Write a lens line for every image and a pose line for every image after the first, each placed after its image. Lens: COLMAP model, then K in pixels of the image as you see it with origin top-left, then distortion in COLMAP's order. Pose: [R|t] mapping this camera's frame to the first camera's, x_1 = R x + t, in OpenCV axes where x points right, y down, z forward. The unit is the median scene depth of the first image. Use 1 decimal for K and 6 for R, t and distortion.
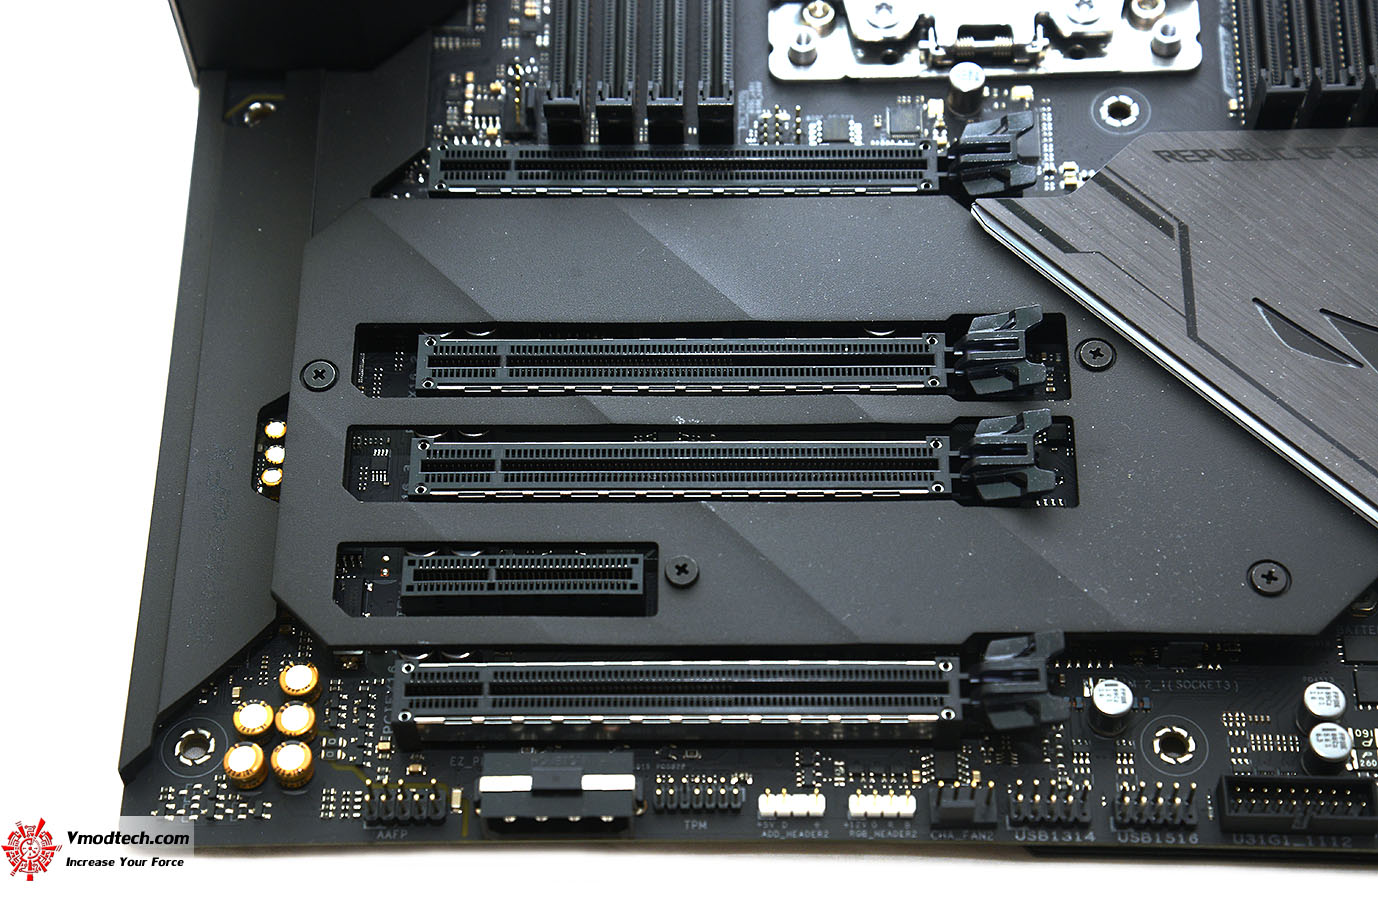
lens RADIAL K [[2622.7, 0, 687.1], [0, 2622.7, 462.2], [0, 0, 1]] dist [0.297880, 0.288091]
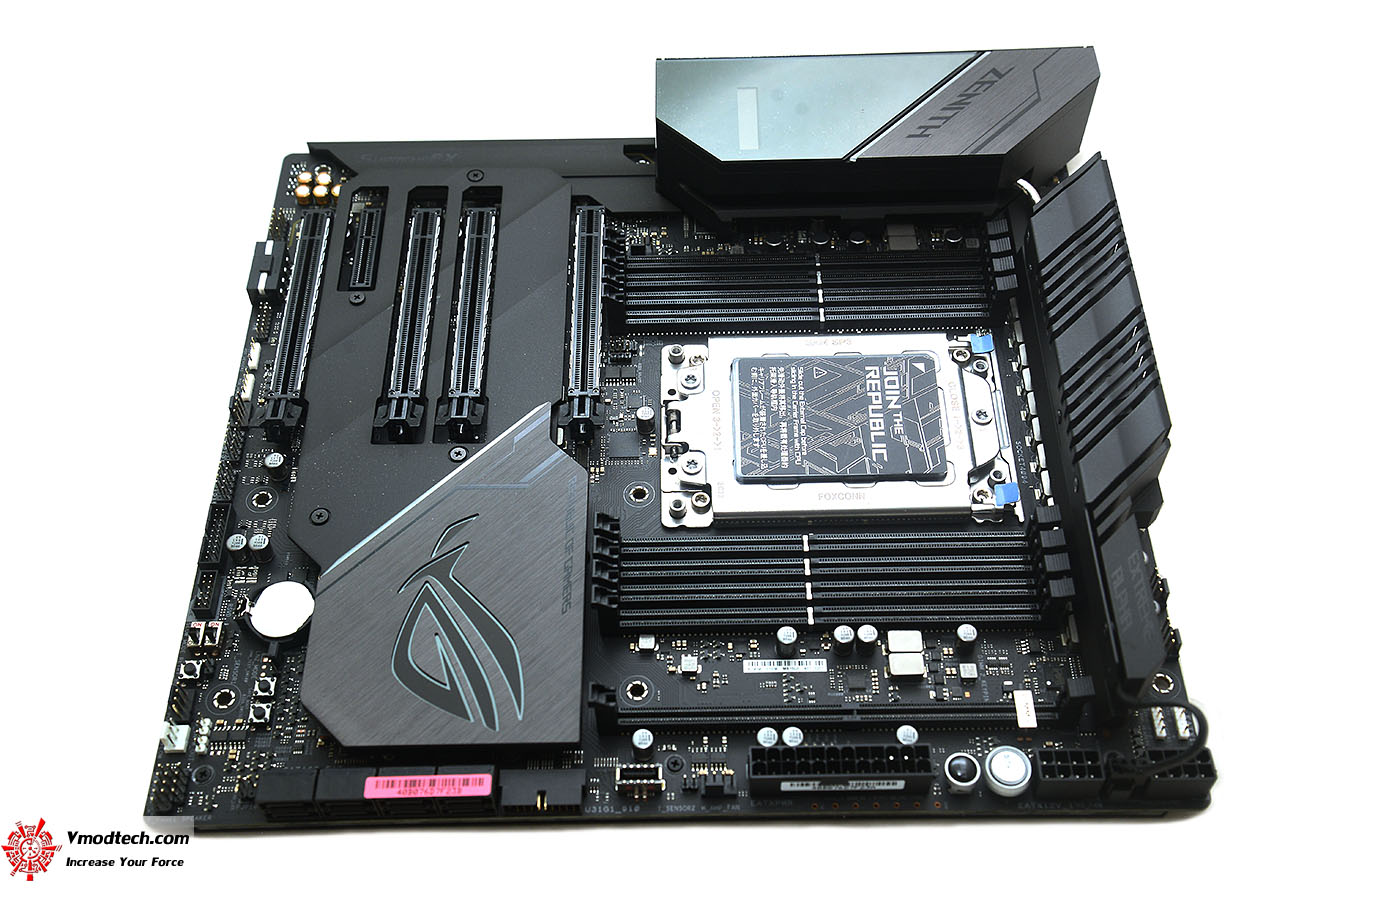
lens RADIAL K [[1508.3, 0, 683.8], [0, 1508.3, 456.9], [0, 0, 1]] dist [0.073102, 0.023528]
pose [[0.024335, 0.828951, -0.558792, 0.813943], [-0.861968, 0.300527, 0.408284, -0.663863], [0.506379, 0.471725, 0.721842, 0.284133]]
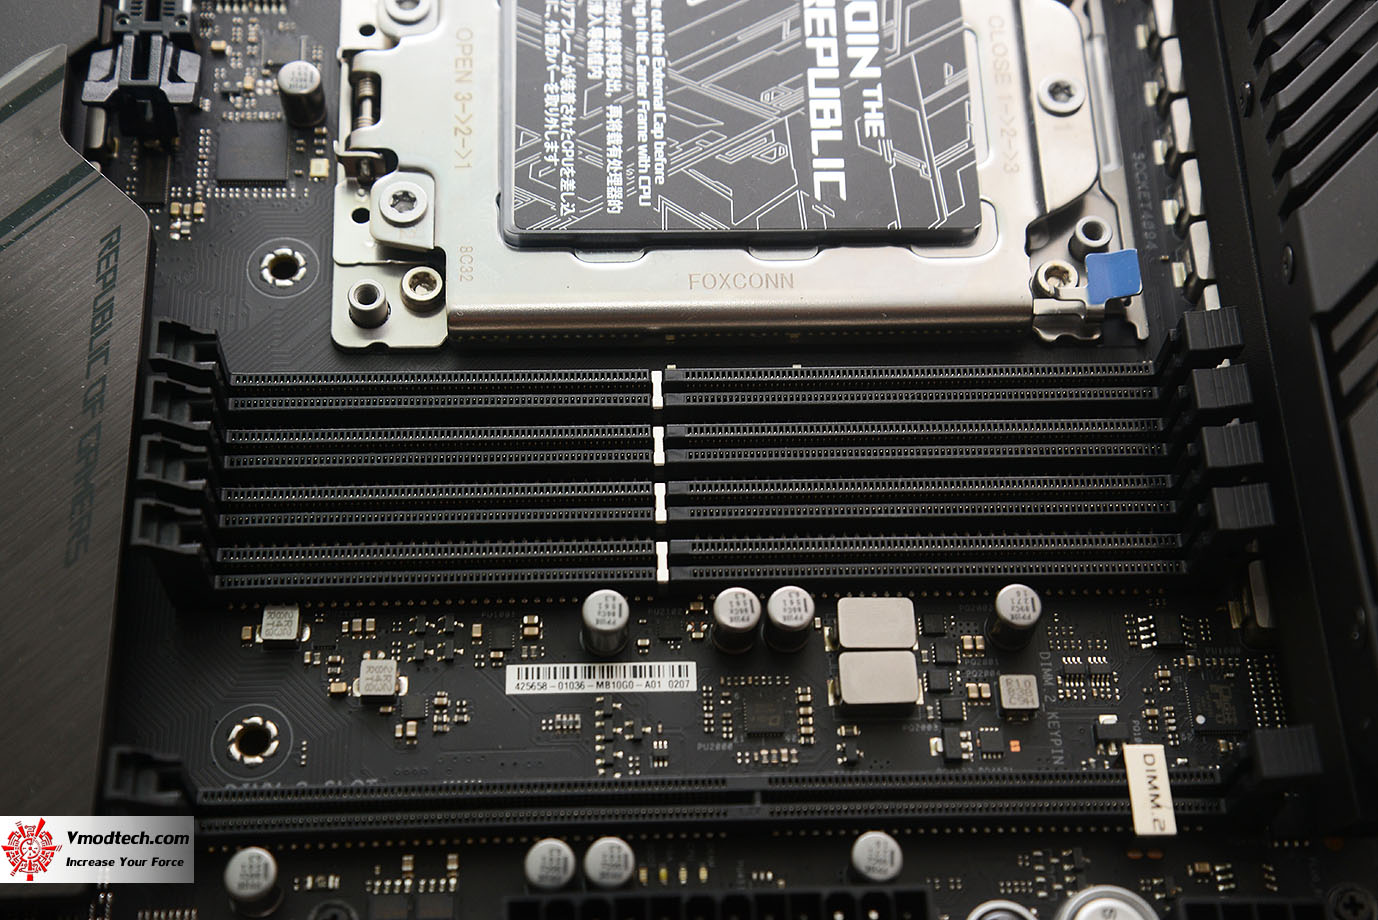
lens RADIAL K [[2119.4, 0, 689.0], [0, 2119.4, 460.0], [0, 0, 1]] dist [0.195968, 0.027181]
pose [[0.047647, 0.905046, -0.422637, 0.556523], [-0.887499, 0.232510, 0.397849, -0.544097], [0.458339, 0.356134, 0.814306, 0.618883]]
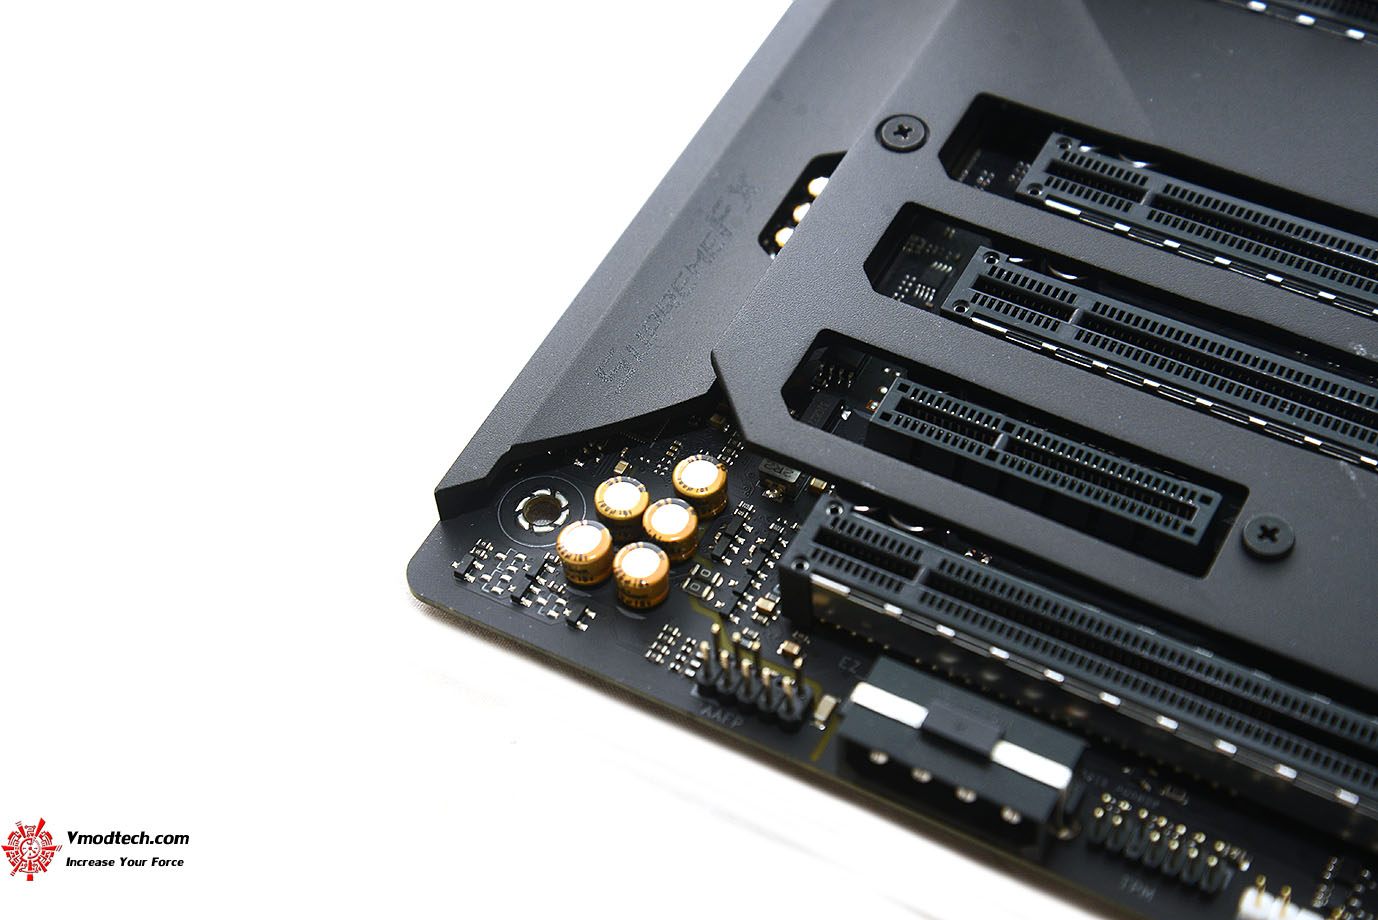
lens RADIAL K [[2622.7, 0, 687.1], [0, 2622.7, 462.2], [0, 0, 1]] dist [0.297880, 0.288091]
pose [[0.880129, 0.360362, -0.309051, 0.069378], [-0.389412, 0.920367, -0.035811, 0.104416], [0.271536, 0.151867, 0.950371, 0.317082]]
